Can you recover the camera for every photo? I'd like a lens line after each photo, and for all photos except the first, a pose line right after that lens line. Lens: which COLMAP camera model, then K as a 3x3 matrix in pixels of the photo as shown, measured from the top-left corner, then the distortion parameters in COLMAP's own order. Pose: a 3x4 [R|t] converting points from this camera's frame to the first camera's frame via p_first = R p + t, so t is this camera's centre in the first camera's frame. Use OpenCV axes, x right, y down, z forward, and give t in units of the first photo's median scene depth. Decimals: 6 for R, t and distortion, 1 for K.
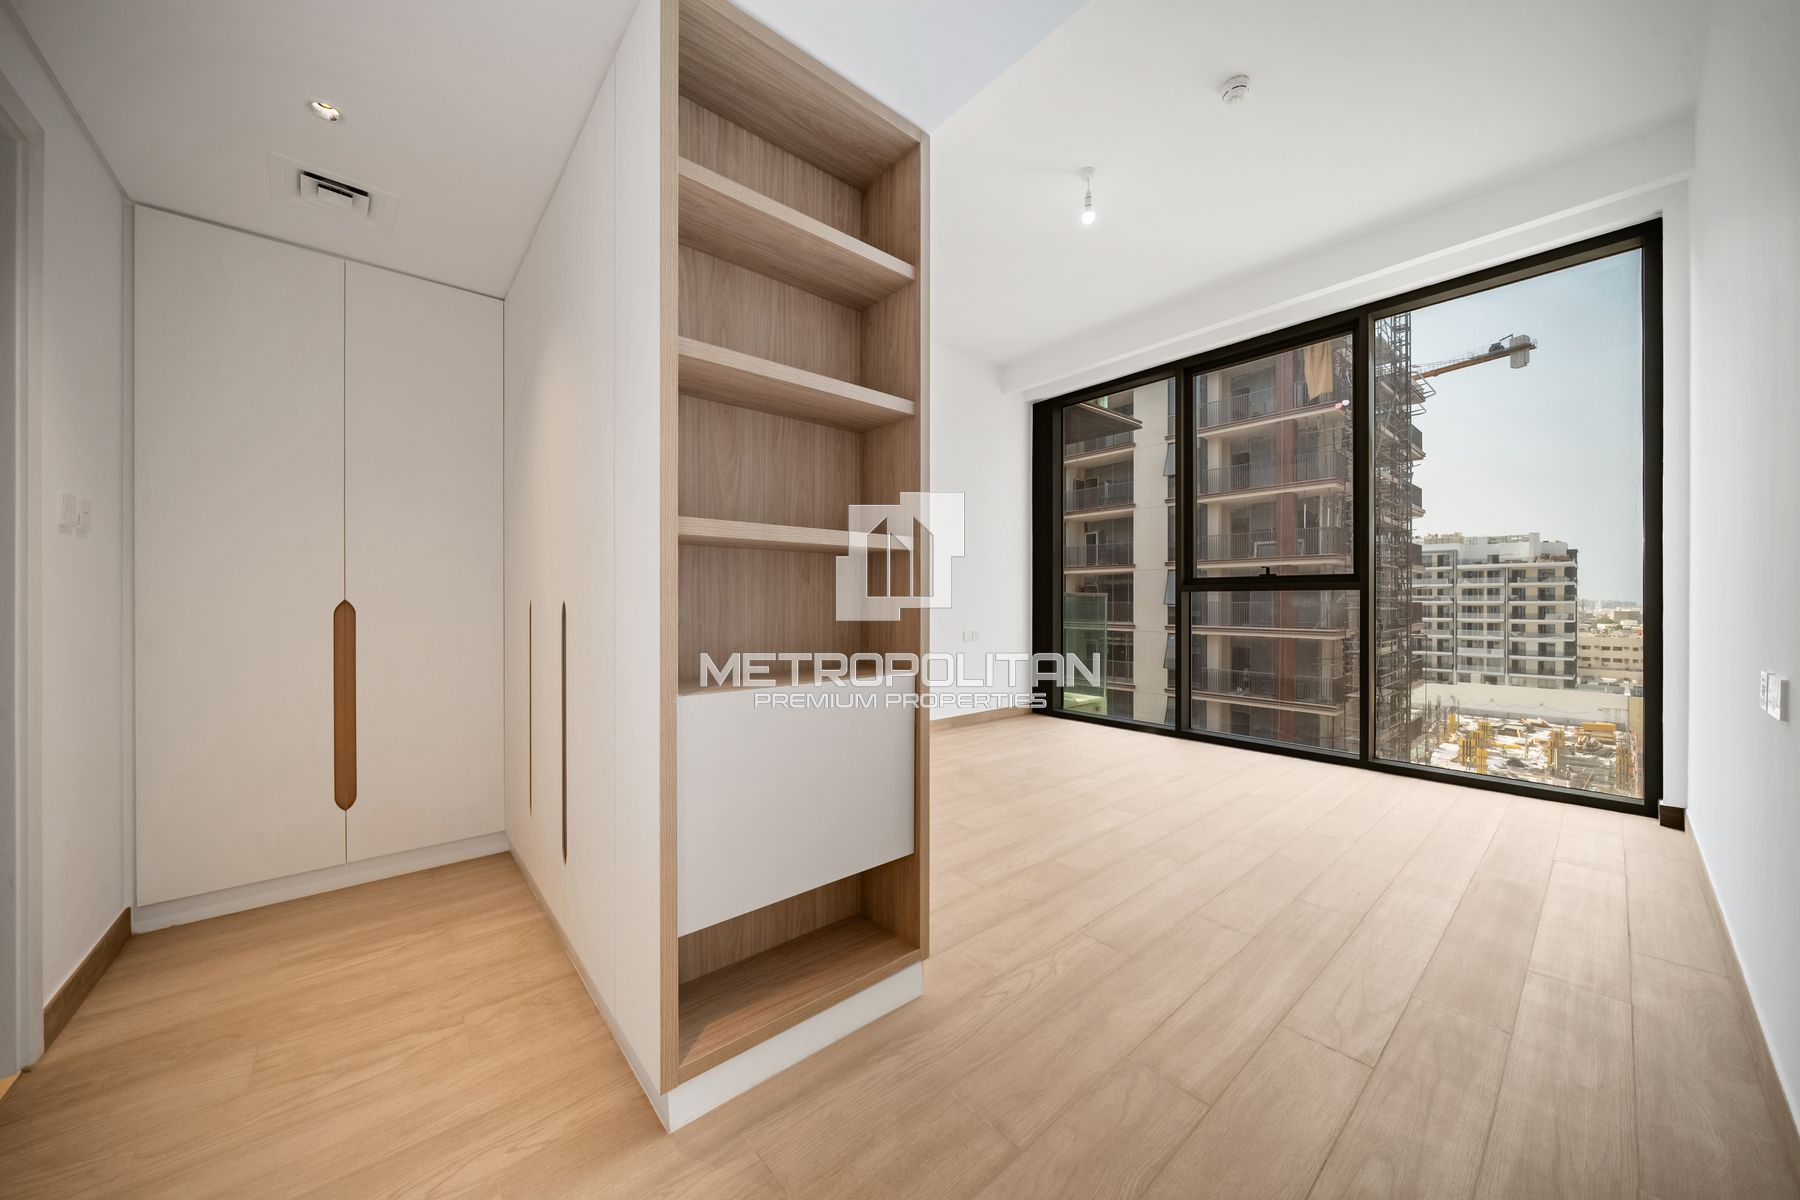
lens RADIAL K [[618.3, 0, 900.0], [0, 618.3, 600.0], [0, 0, 1]] dist [-0.000330, 0.000094]
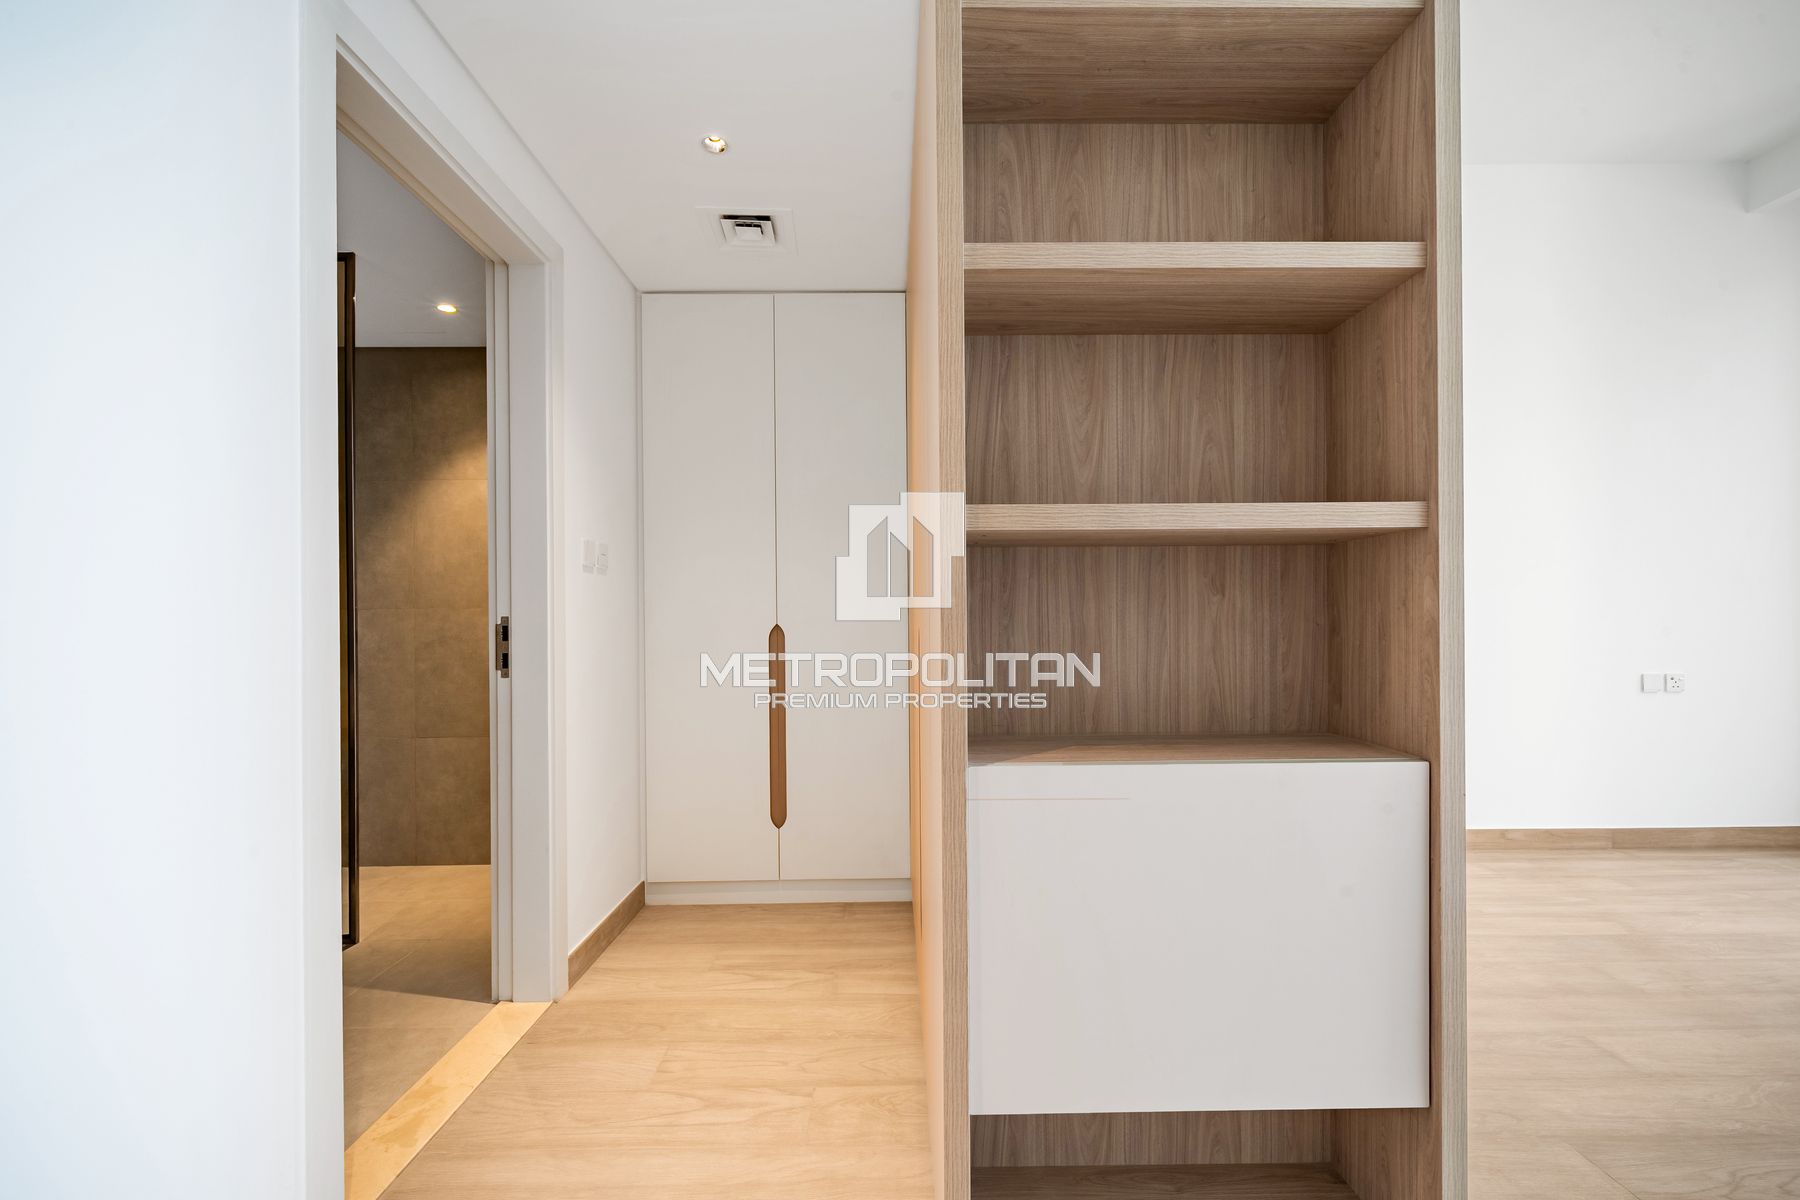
lens RADIAL K [[755.3, 0, 899.8], [0, 755.3, 621.7], [0, 0, 1]] dist [0.001752, 0.000059]
pose [[0.767270, -0.005812, -0.641297, 0.090725], [0.007734, 0.999970, 0.000191, -0.004088], [0.641277, -0.005107, 0.767292, 0.223302]]
